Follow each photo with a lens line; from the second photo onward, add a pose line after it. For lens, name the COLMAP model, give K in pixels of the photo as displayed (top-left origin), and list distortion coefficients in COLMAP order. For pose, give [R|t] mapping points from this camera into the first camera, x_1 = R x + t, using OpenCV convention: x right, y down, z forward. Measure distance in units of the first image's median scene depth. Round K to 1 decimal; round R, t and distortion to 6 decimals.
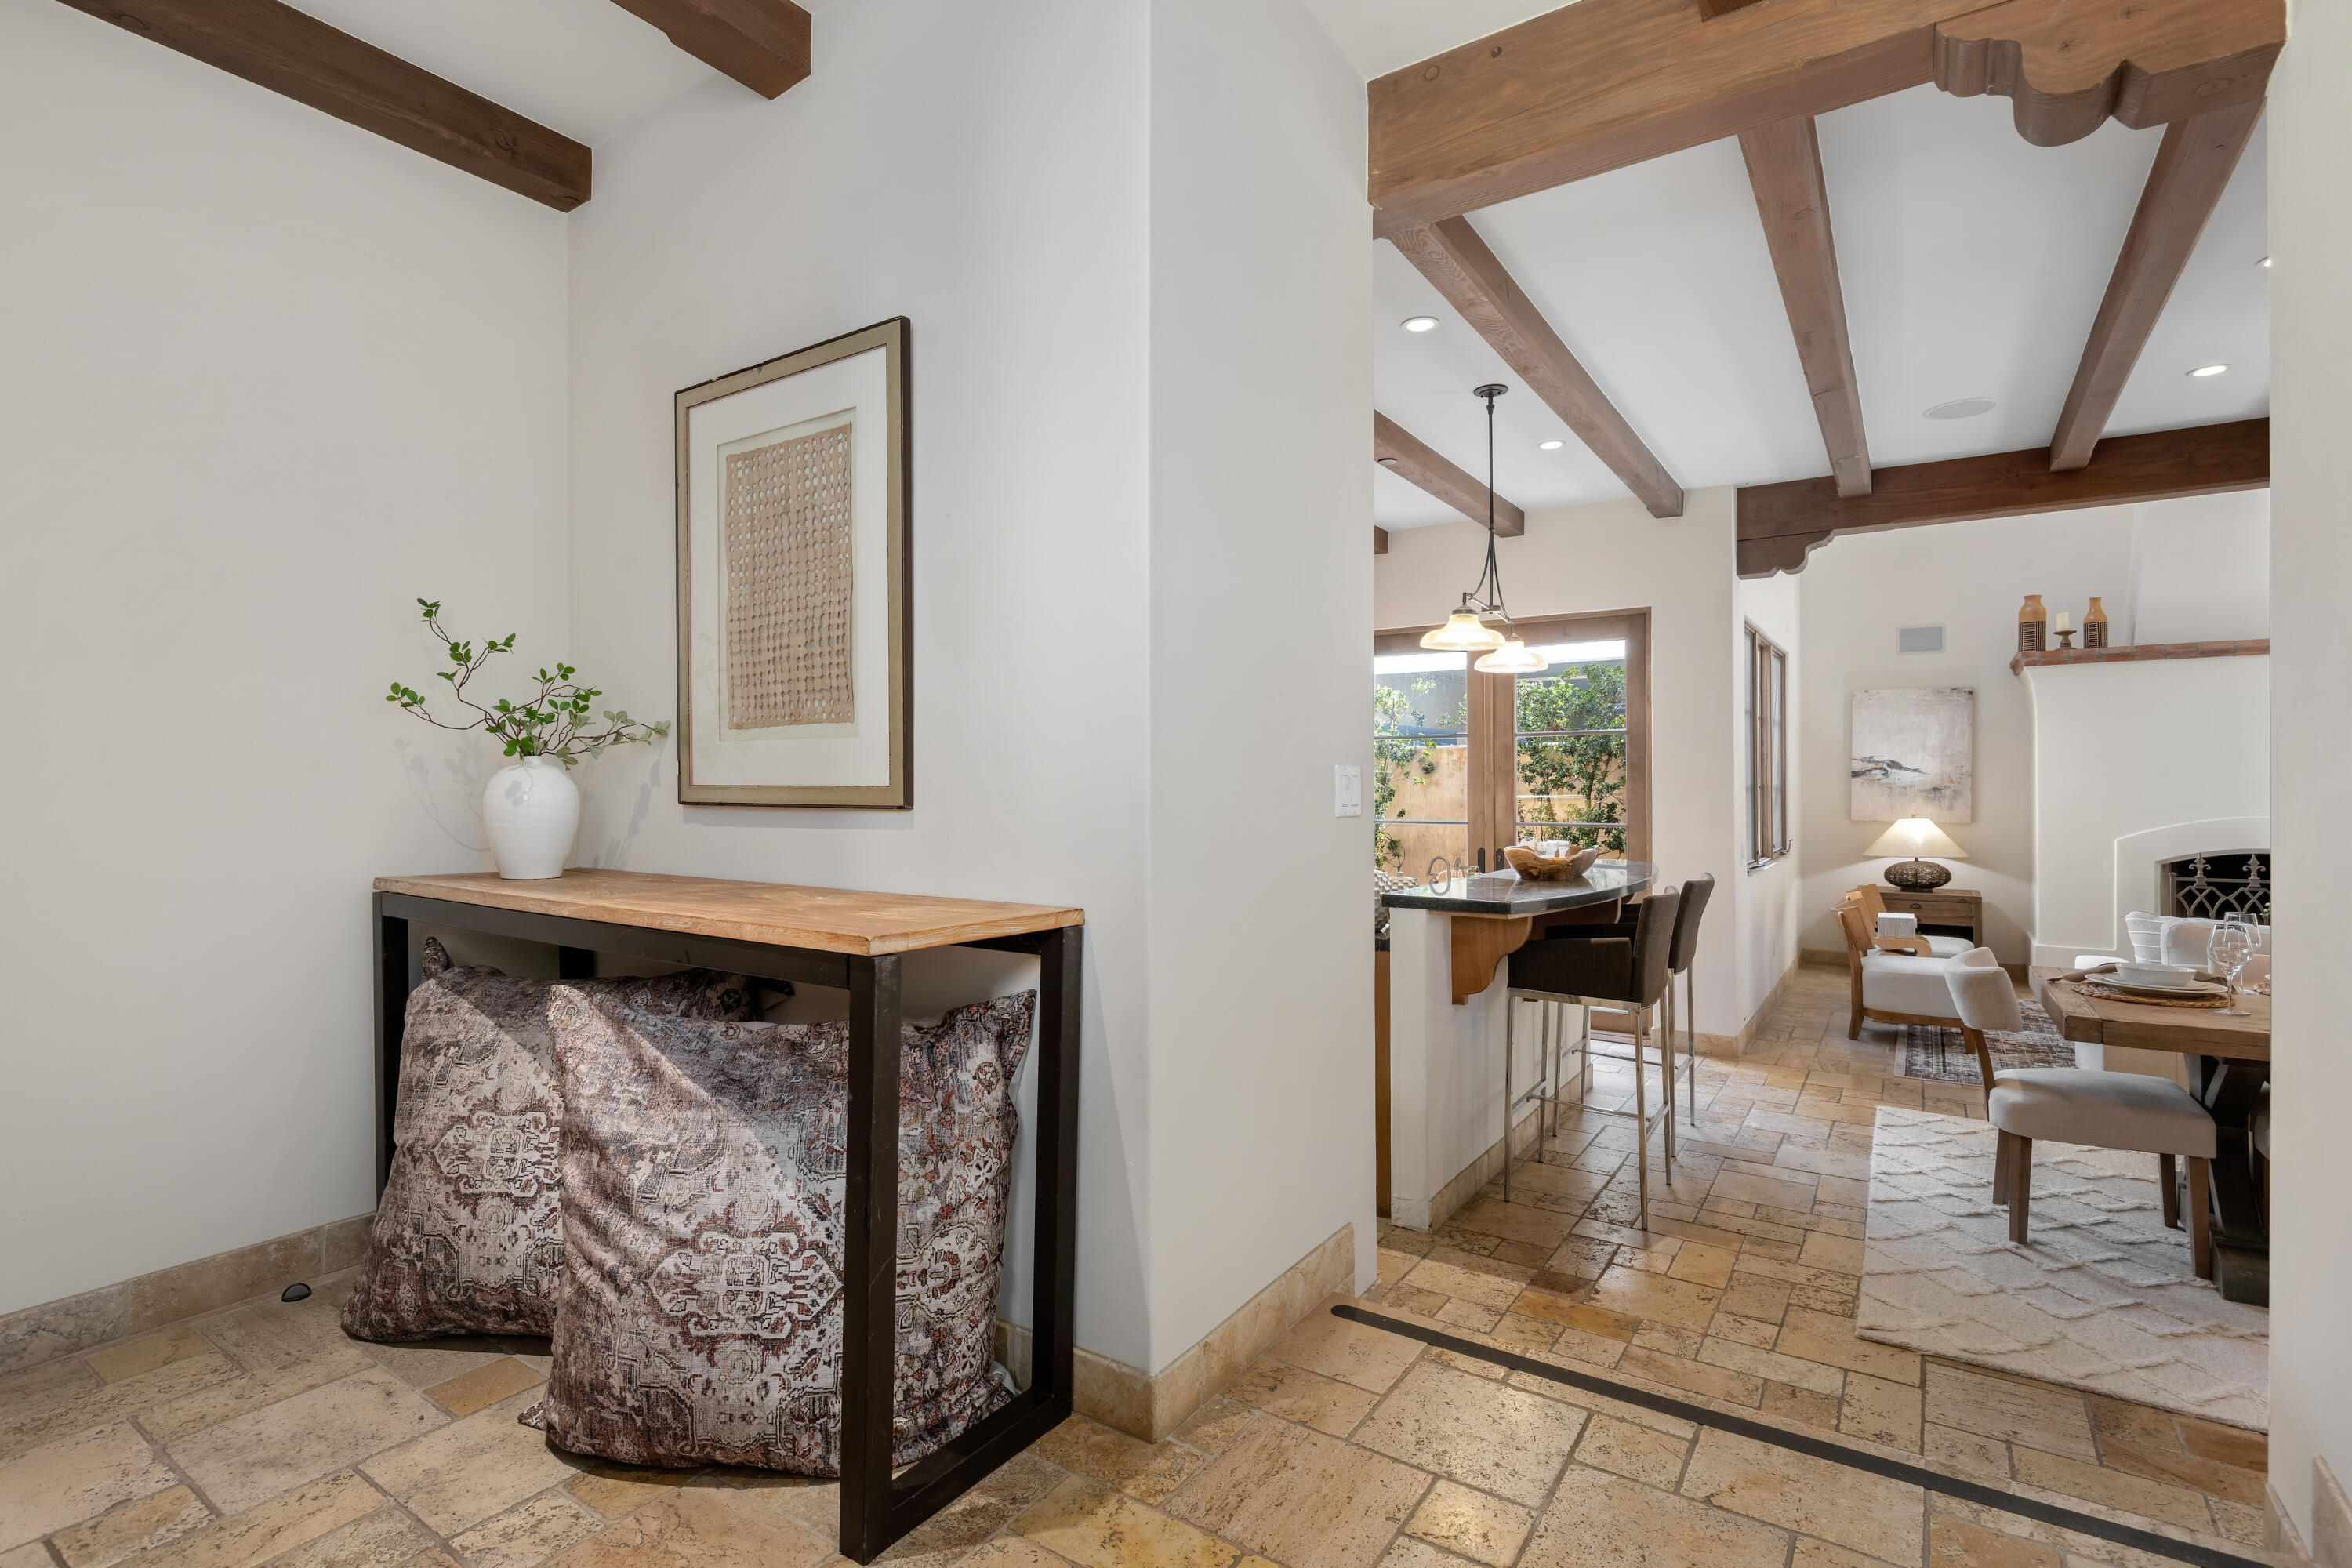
lens RADIAL K [[1076.6, 0, 1176.0], [0, 1076.6, 784.0], [0, 0, 1]] dist [0.000757, -0.000757]
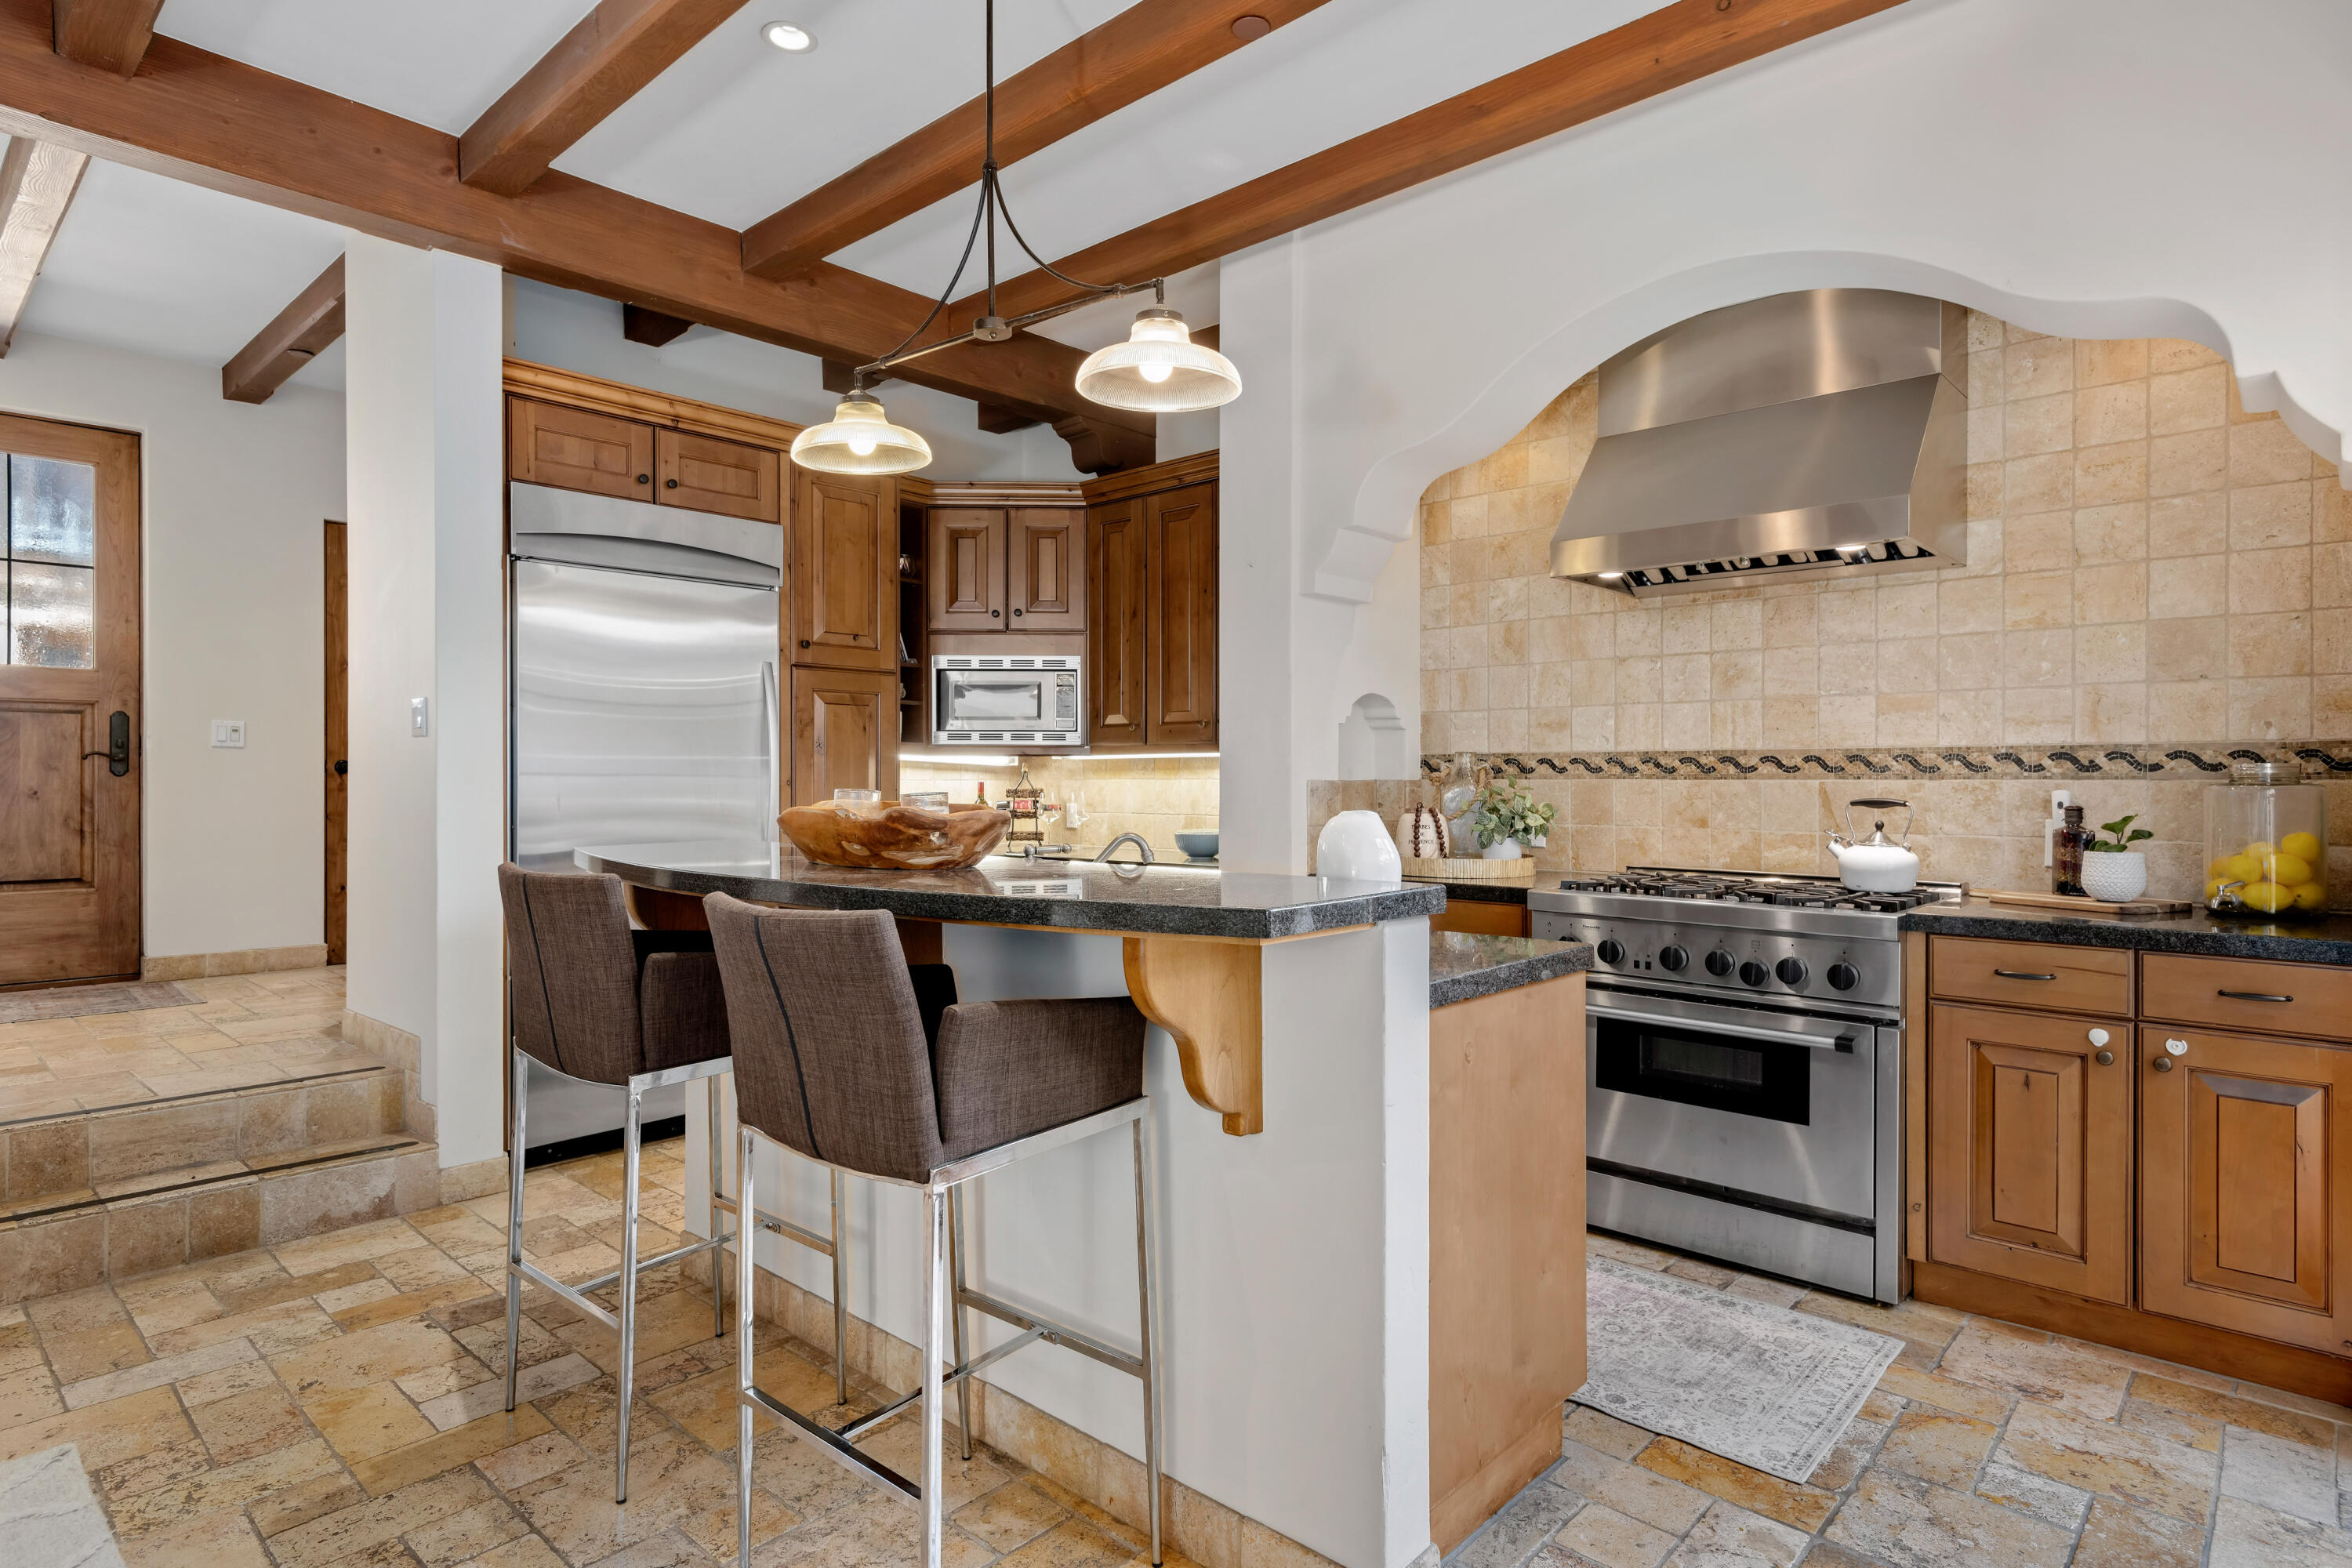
lens RADIAL K [[1259.3, 0, 1176.0], [0, 1259.3, 784.0], [0, 0, 1]] dist [0.004744, -0.000520]
pose [[-0.141636, 0.006269, -0.989899, 0.616220], [0.003945, 0.999976, 0.005768, 0.031821], [0.989911, -0.003088, -0.141657, 0.838514]]
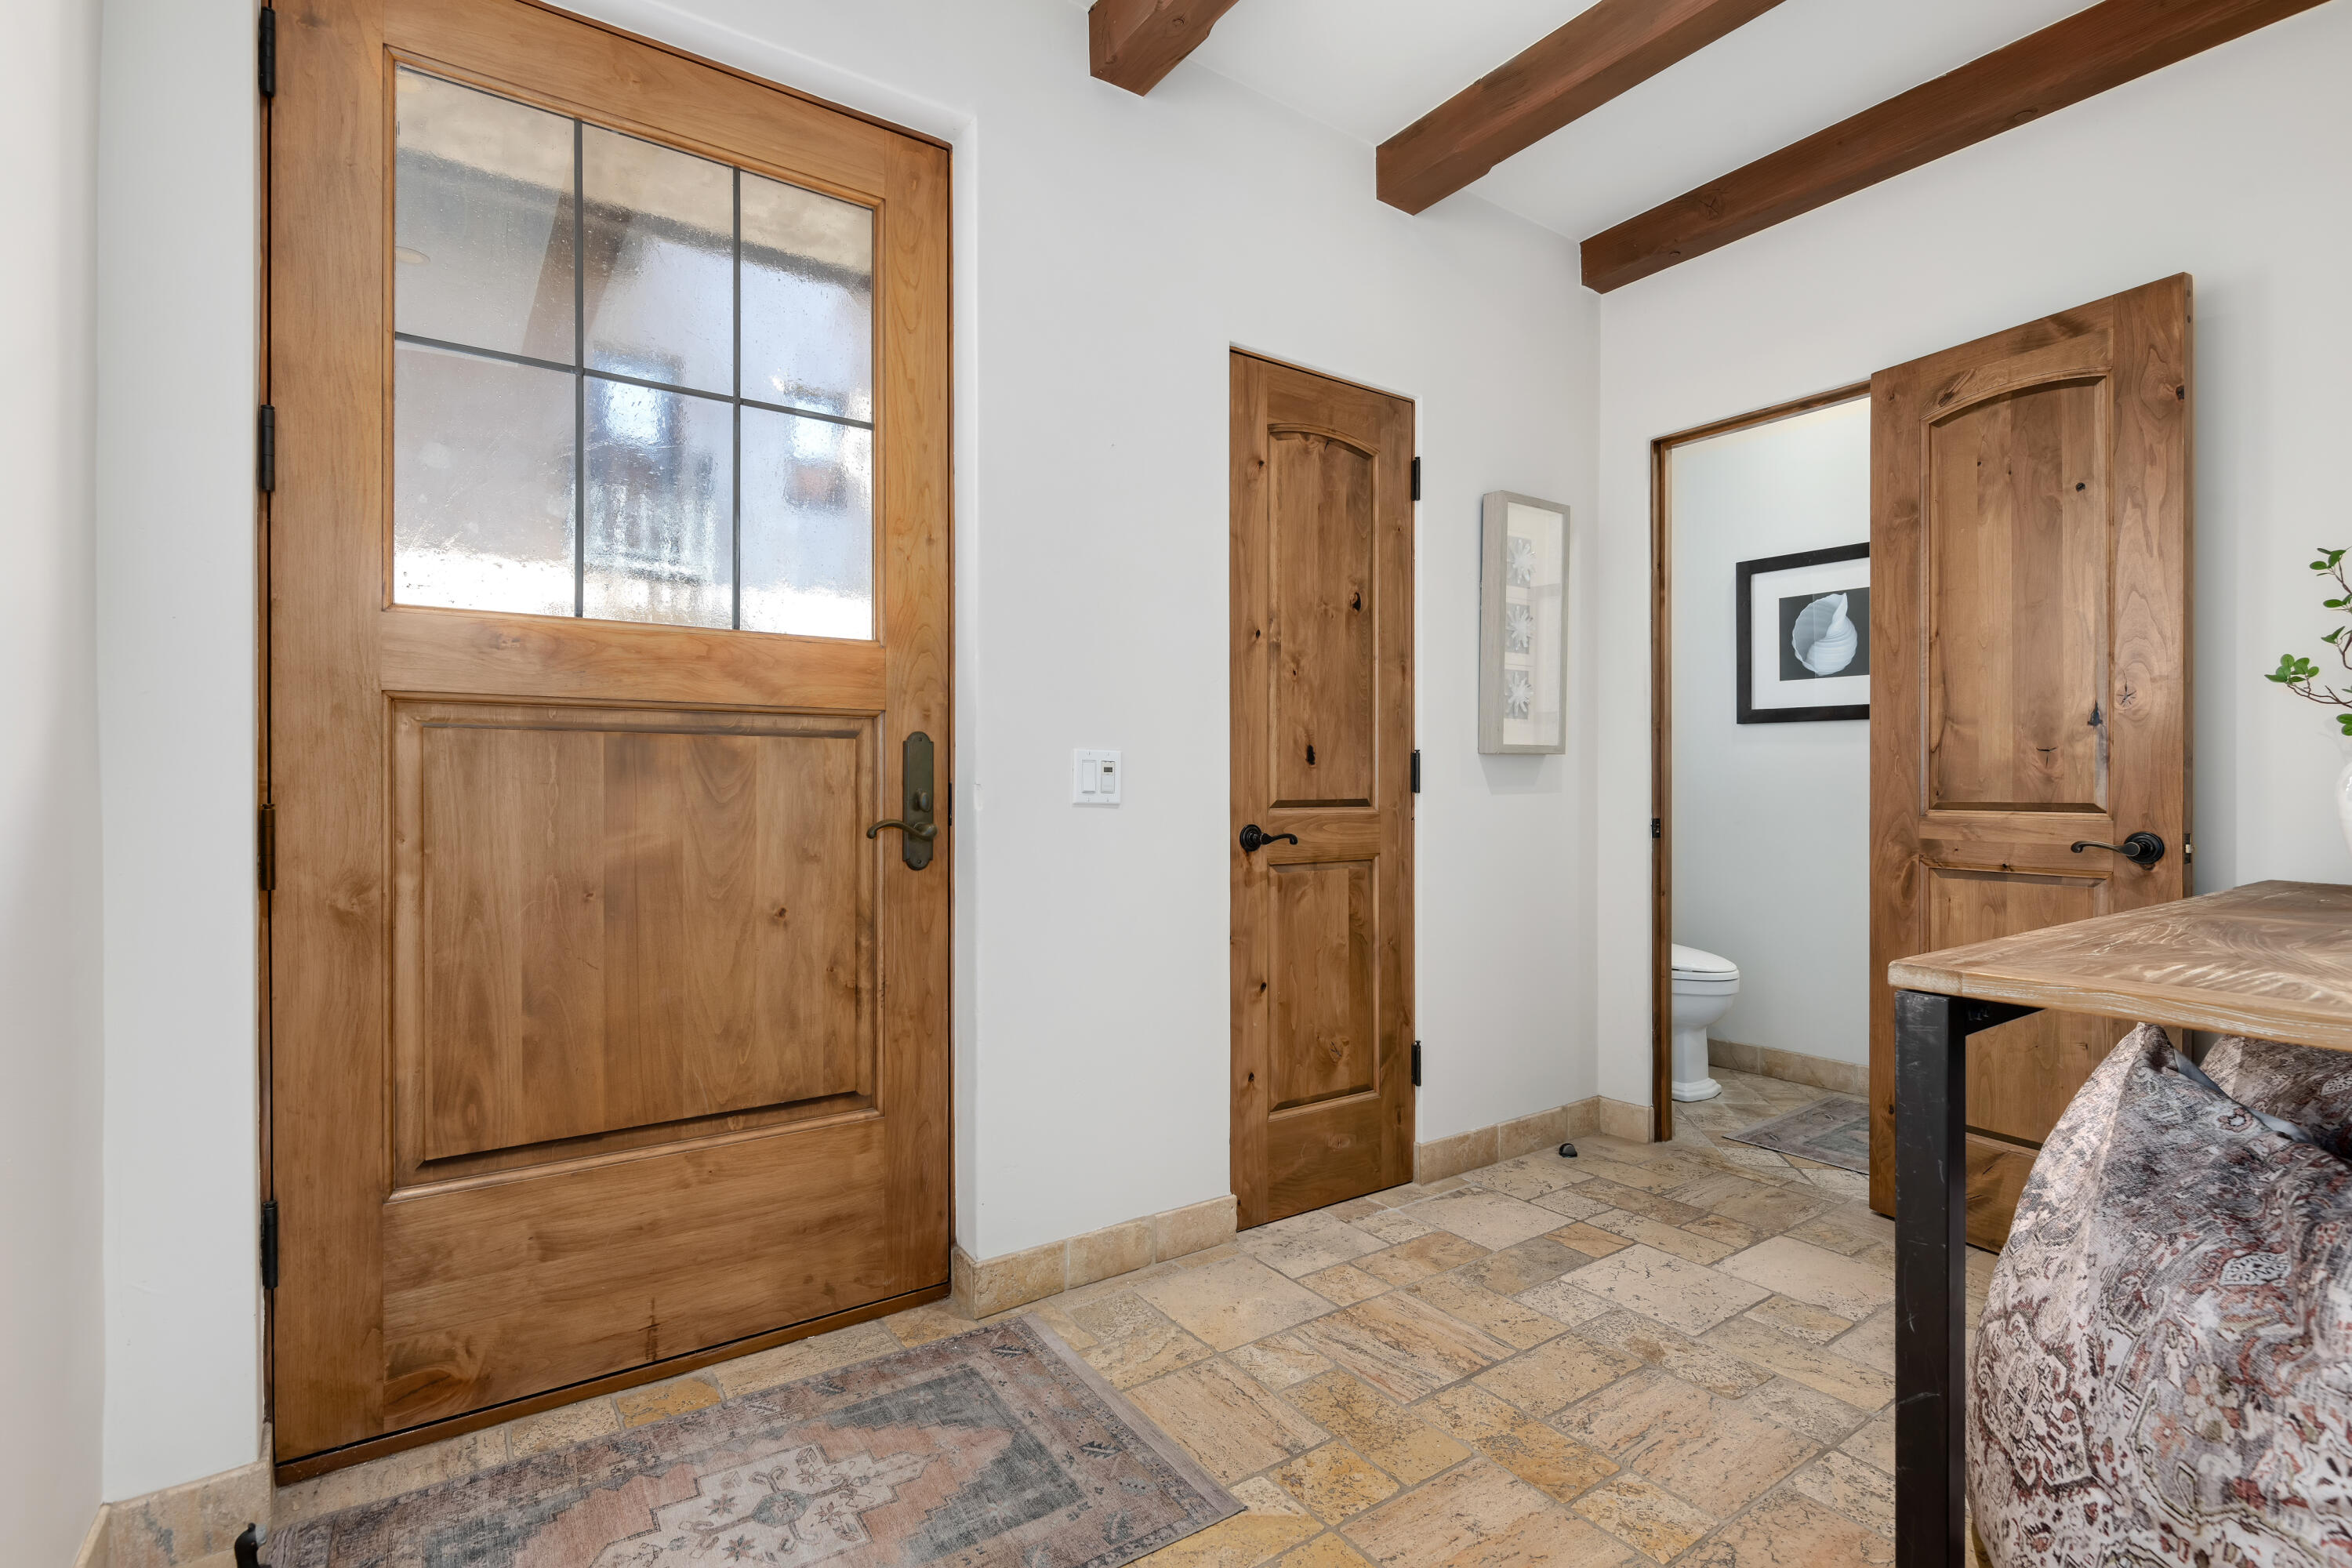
lens RADIAL K [[1093.6, 0, 1179.4], [0, 1093.6, 788.5], [0, 0, 1]] dist [-0.003668, -0.000268]
pose [[-0.343023, 0.002872, -0.939323, 0.155307], [0.006702, 0.999977, 0.000611, 0.002304], [0.939303, -0.006086, -0.343035, 0.186762]]
